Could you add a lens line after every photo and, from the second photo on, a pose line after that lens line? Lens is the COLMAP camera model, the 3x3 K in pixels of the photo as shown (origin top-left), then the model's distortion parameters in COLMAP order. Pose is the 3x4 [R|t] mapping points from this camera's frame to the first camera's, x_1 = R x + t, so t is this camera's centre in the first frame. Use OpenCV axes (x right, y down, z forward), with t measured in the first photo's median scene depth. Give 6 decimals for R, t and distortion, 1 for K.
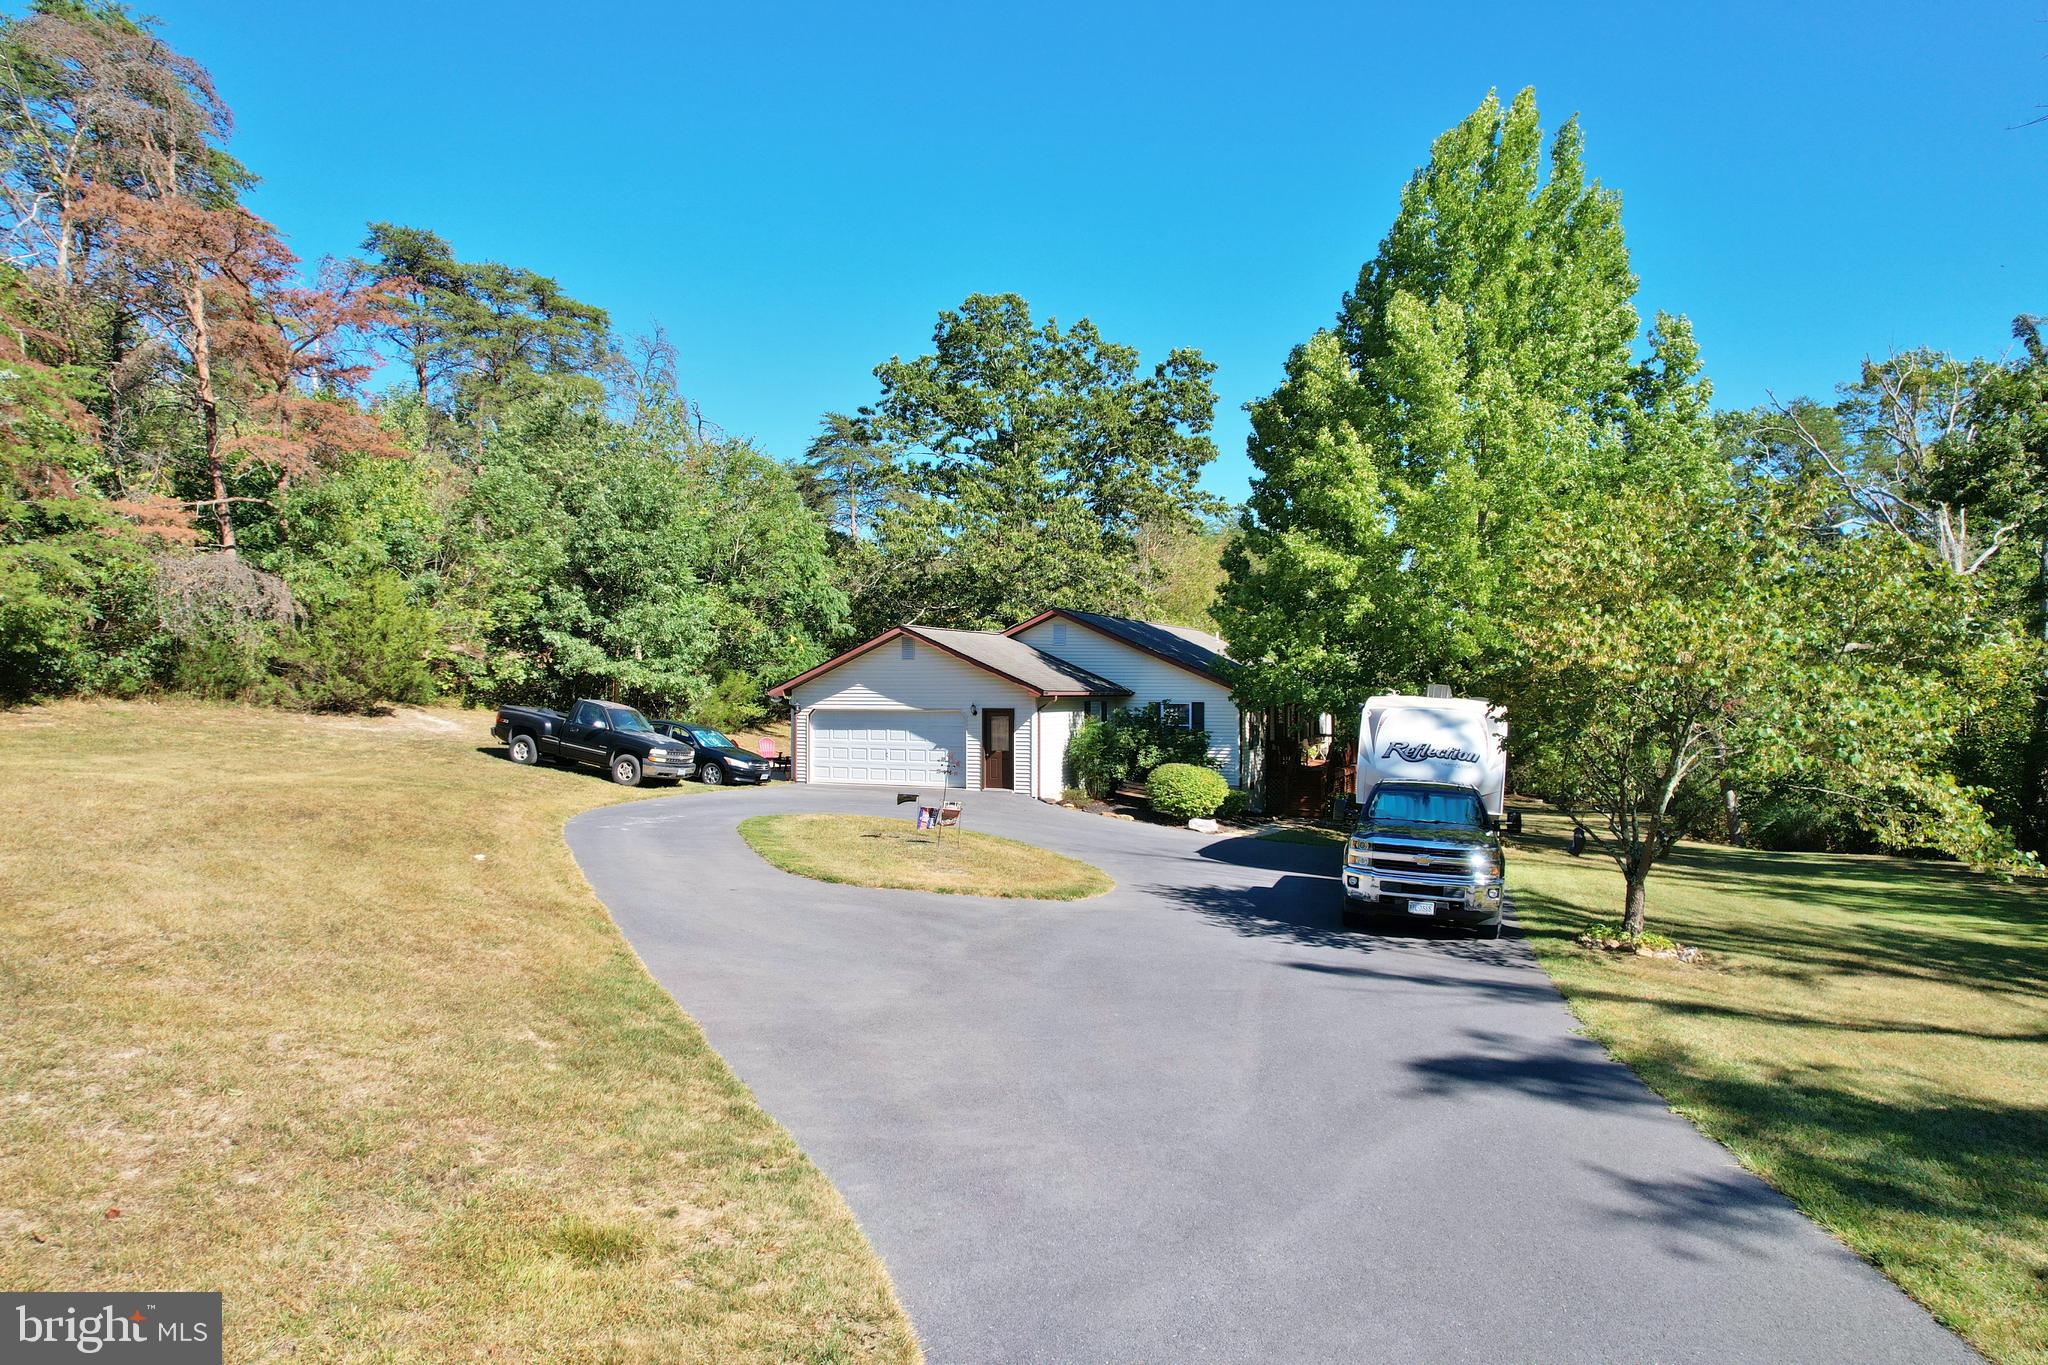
lens RADIAL K [[1303.1, 0, 1019.0], [0, 1303.1, 692.3], [0, 0, 1]] dist [-0.055844, 0.044658]
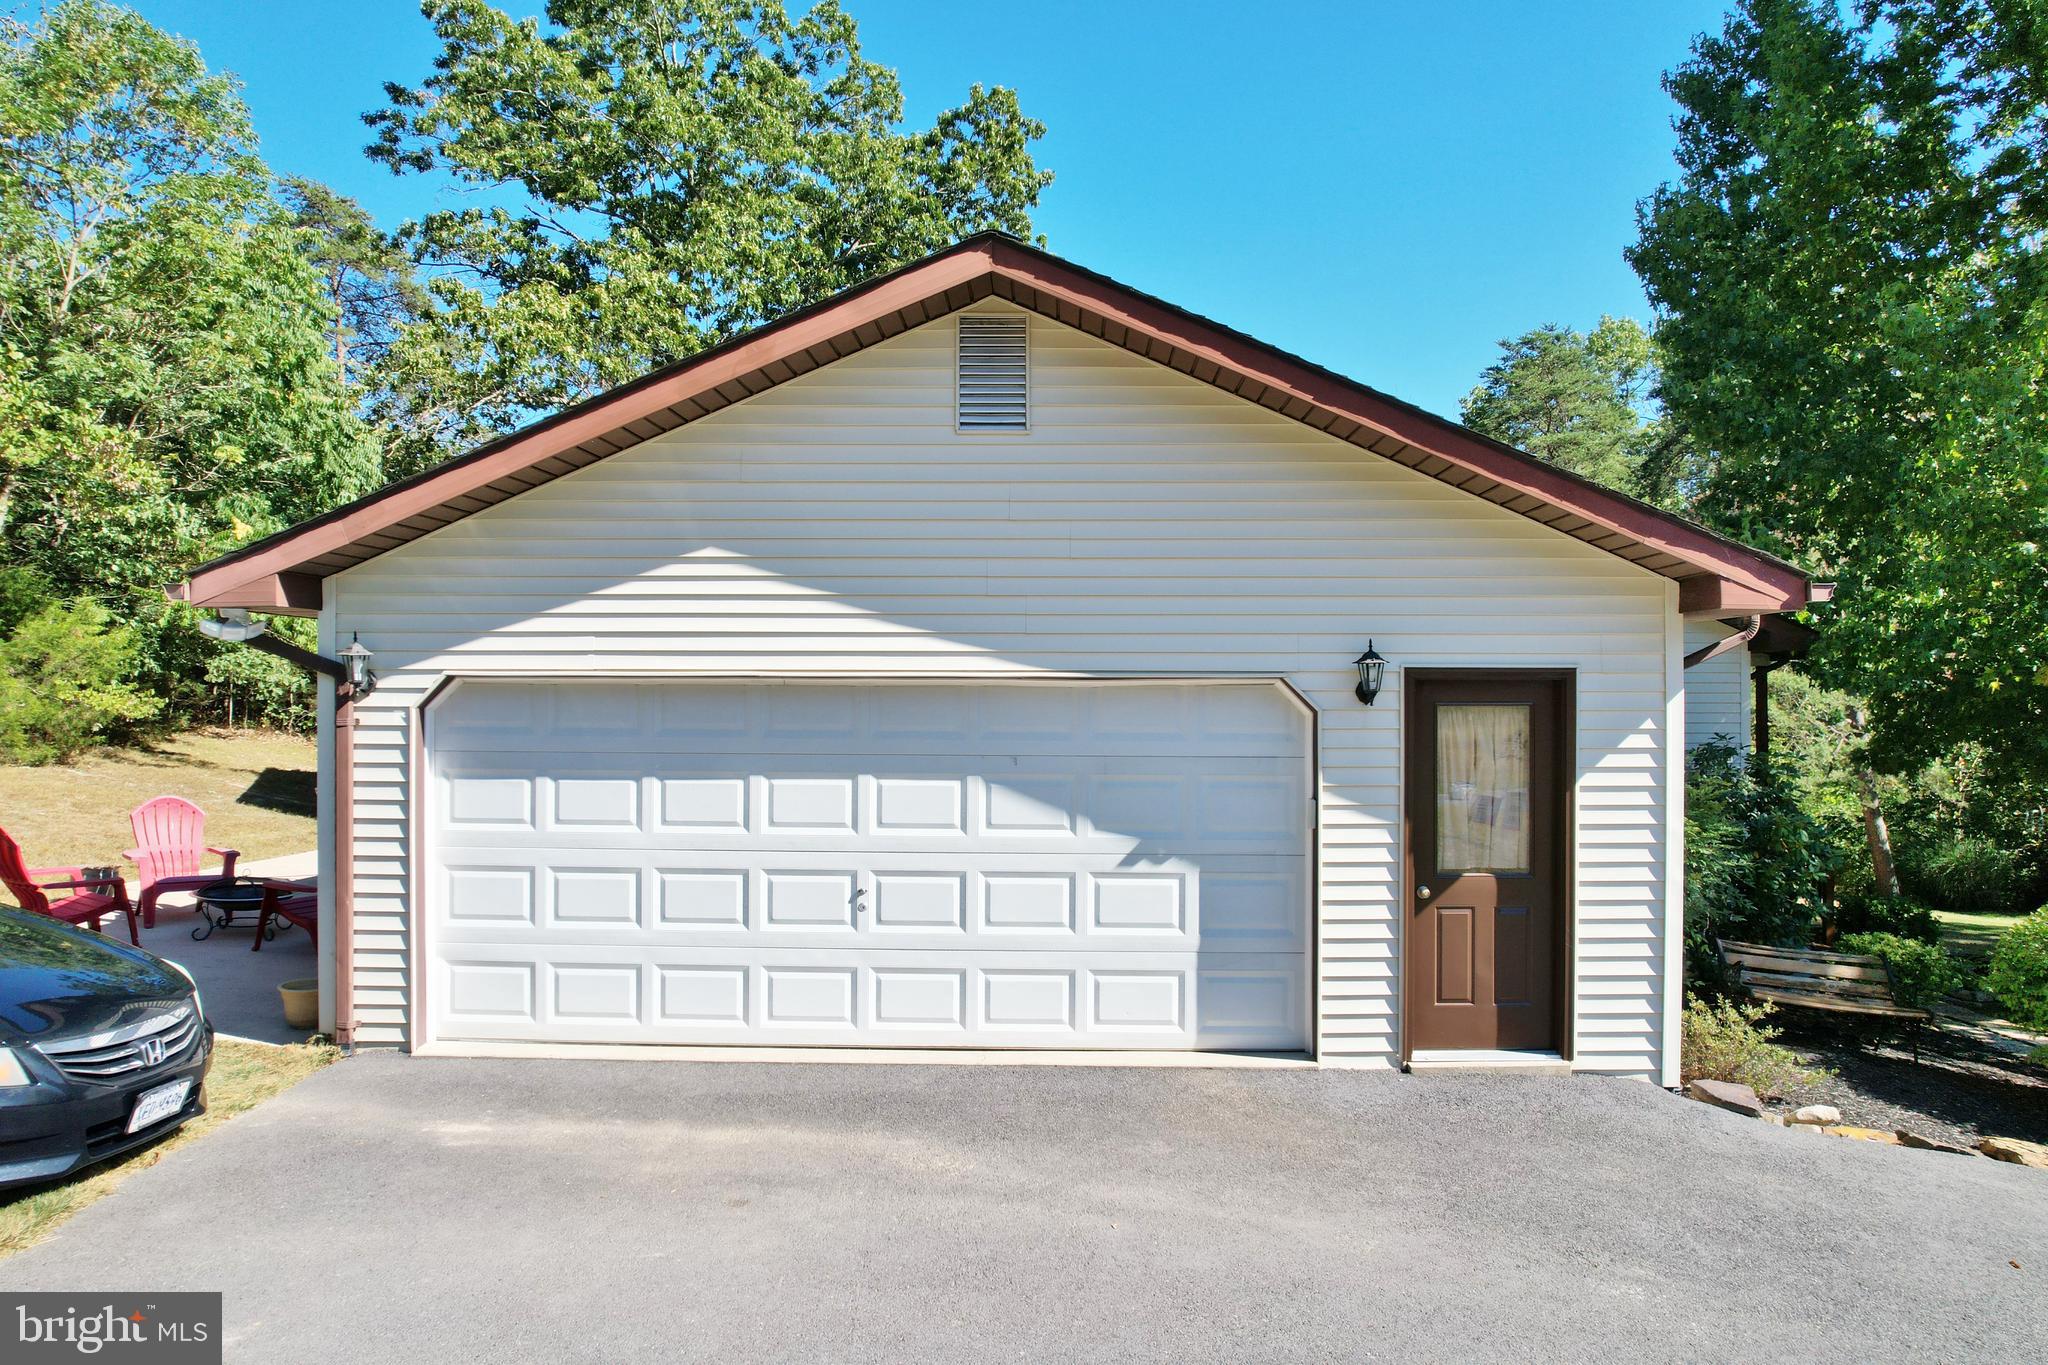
lens RADIAL K [[1303.1, 0, 1019.0], [0, 1303.1, 692.3], [0, 0, 1]] dist [-0.055844, 0.044658]
pose [[0.922174, -0.002492, 0.386768, -0.159116], [0.002291, 0.999997, 0.000980, 0.015595], [-0.386769, -0.000018, 0.922177, 0.812468]]
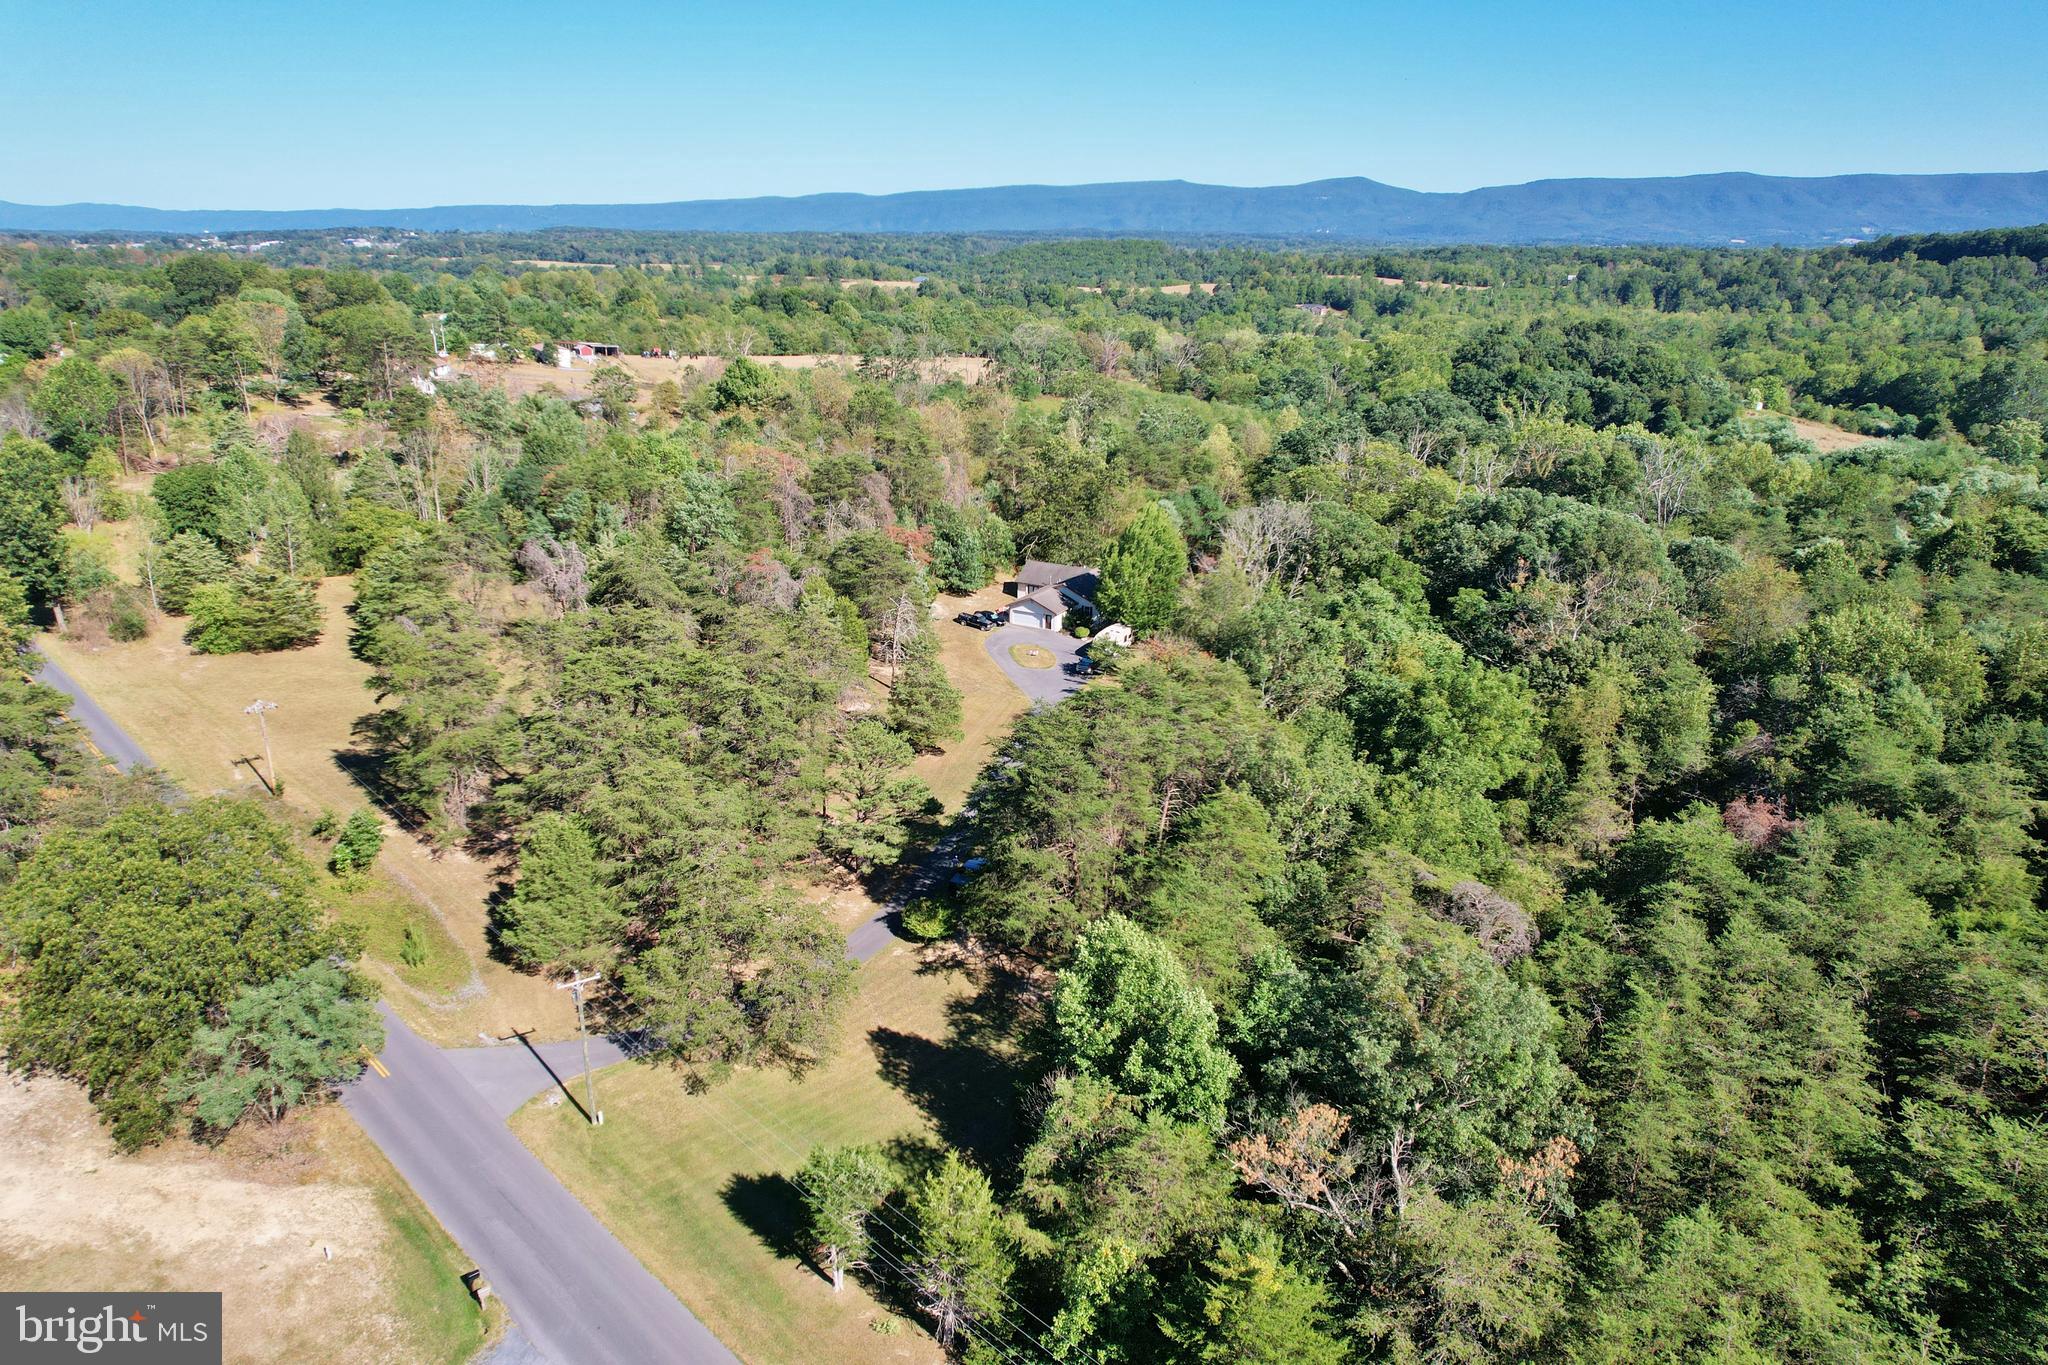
lens RADIAL K [[1303.1, 0, 1019.0], [0, 1303.1, 692.3], [0, 0, 1]] dist [-0.055844, 0.044658]
pose [[0.995374, 0.031134, -0.090886, 0.346874], [0.002136, 0.938625, 0.344932, -1.486772], [0.096047, -0.343531, 0.934217, -3.994096]]
